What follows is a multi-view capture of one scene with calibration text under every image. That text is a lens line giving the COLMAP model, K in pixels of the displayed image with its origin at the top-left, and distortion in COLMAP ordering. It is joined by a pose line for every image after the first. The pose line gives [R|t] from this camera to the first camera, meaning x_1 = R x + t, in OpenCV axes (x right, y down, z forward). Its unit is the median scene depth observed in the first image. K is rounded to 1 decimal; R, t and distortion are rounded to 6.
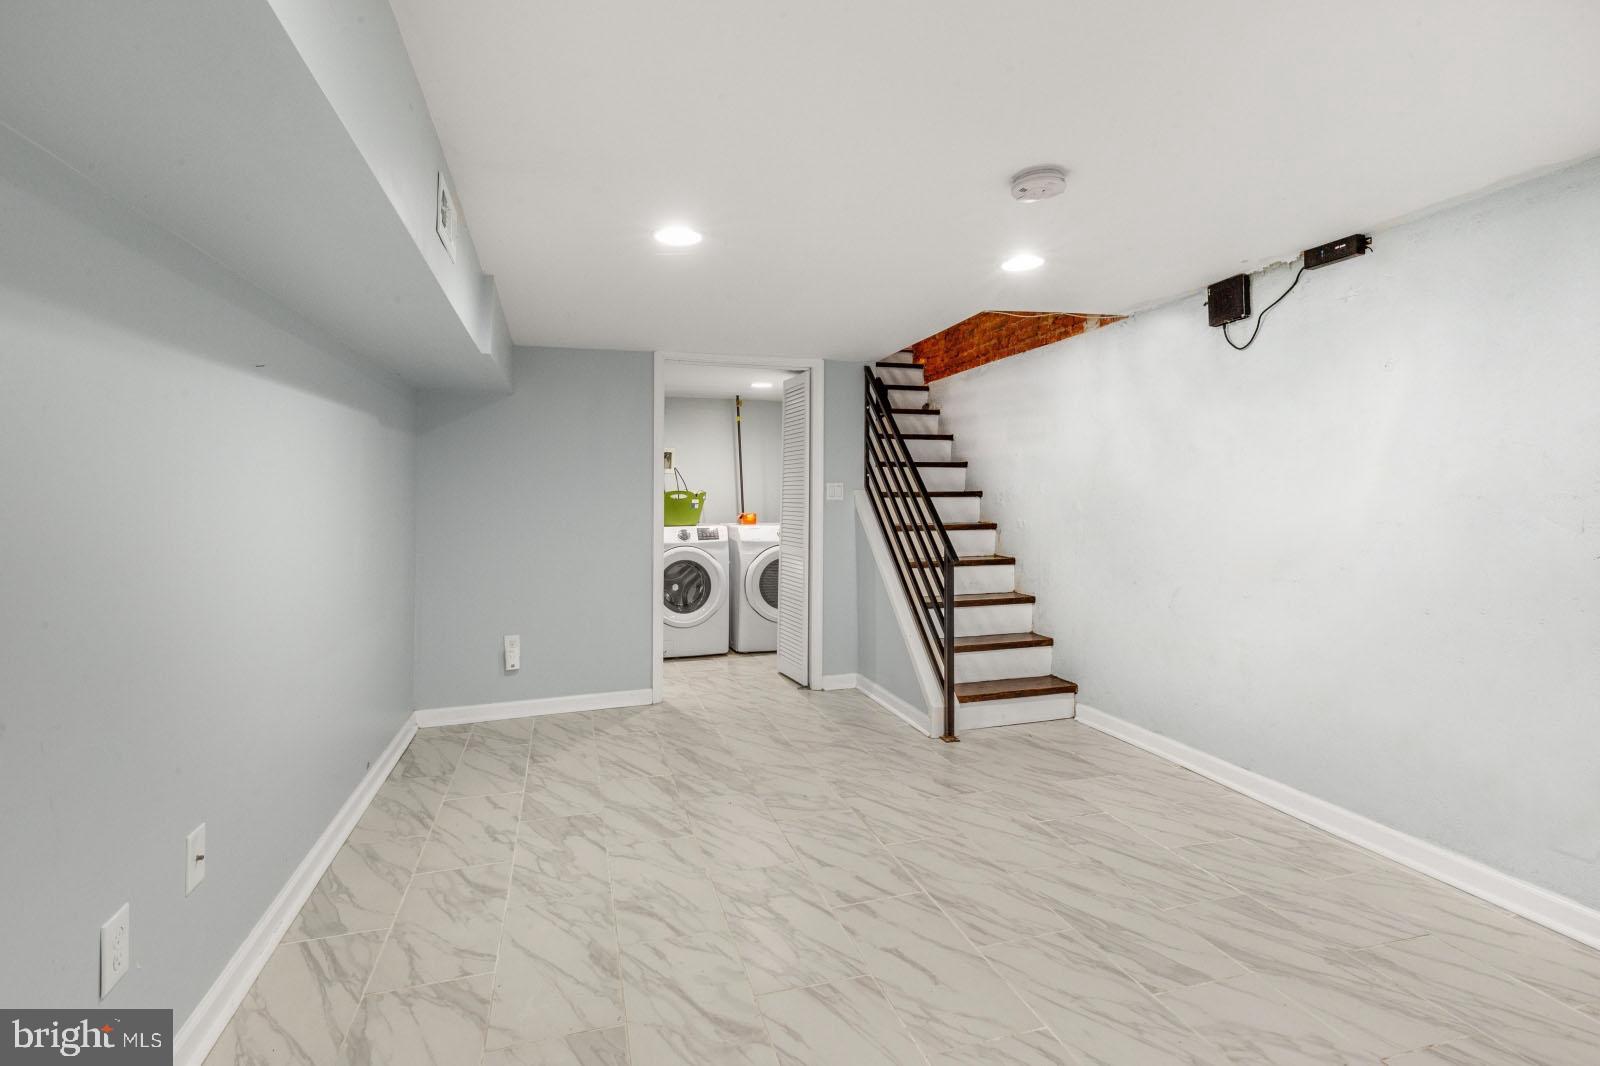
lens RADIAL K [[745.3, 0, 807.1], [0, 745.3, 520.8], [0, 0, 1]] dist [0.001728, -0.000038]
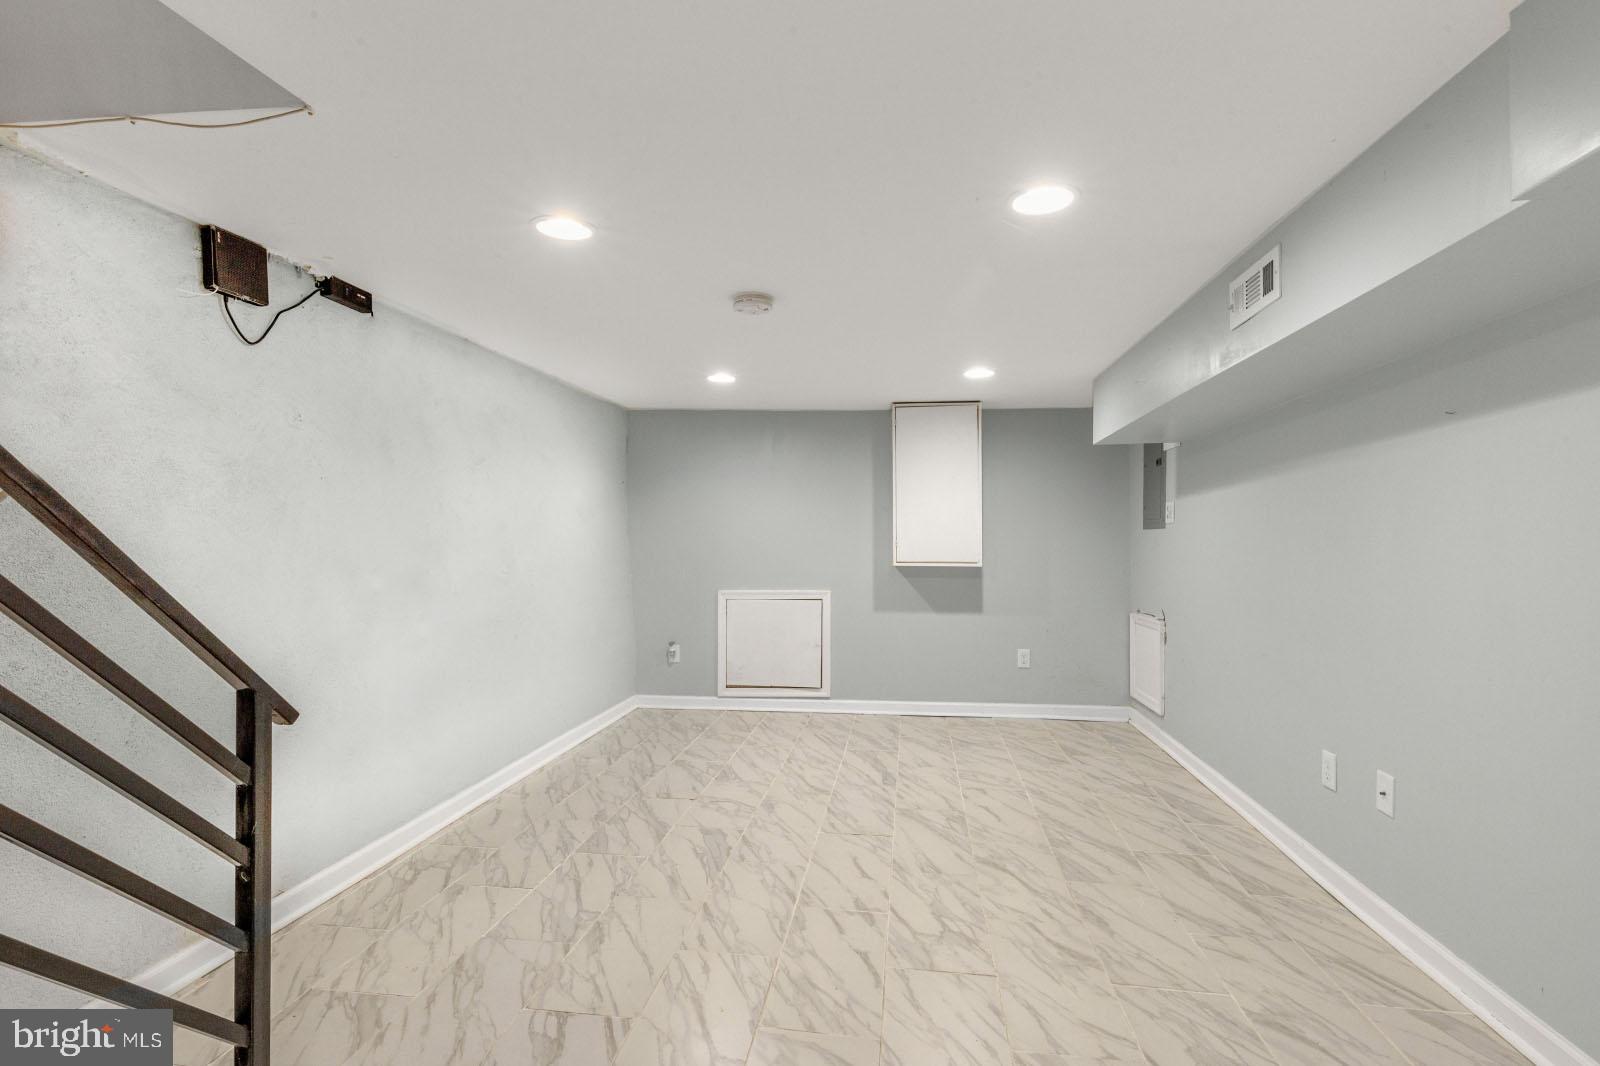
lens RADIAL K [[745.3, 0, 816.1], [0, 745.3, 538.5], [0, 0, 1]] dist [0.001728, -0.000038]
pose [[-0.907744, 0.007522, 0.419458, -0.292273], [0.019905, 0.999485, 0.025153, -0.051523], [-0.419053, 0.031182, -0.907426, 1.764450]]
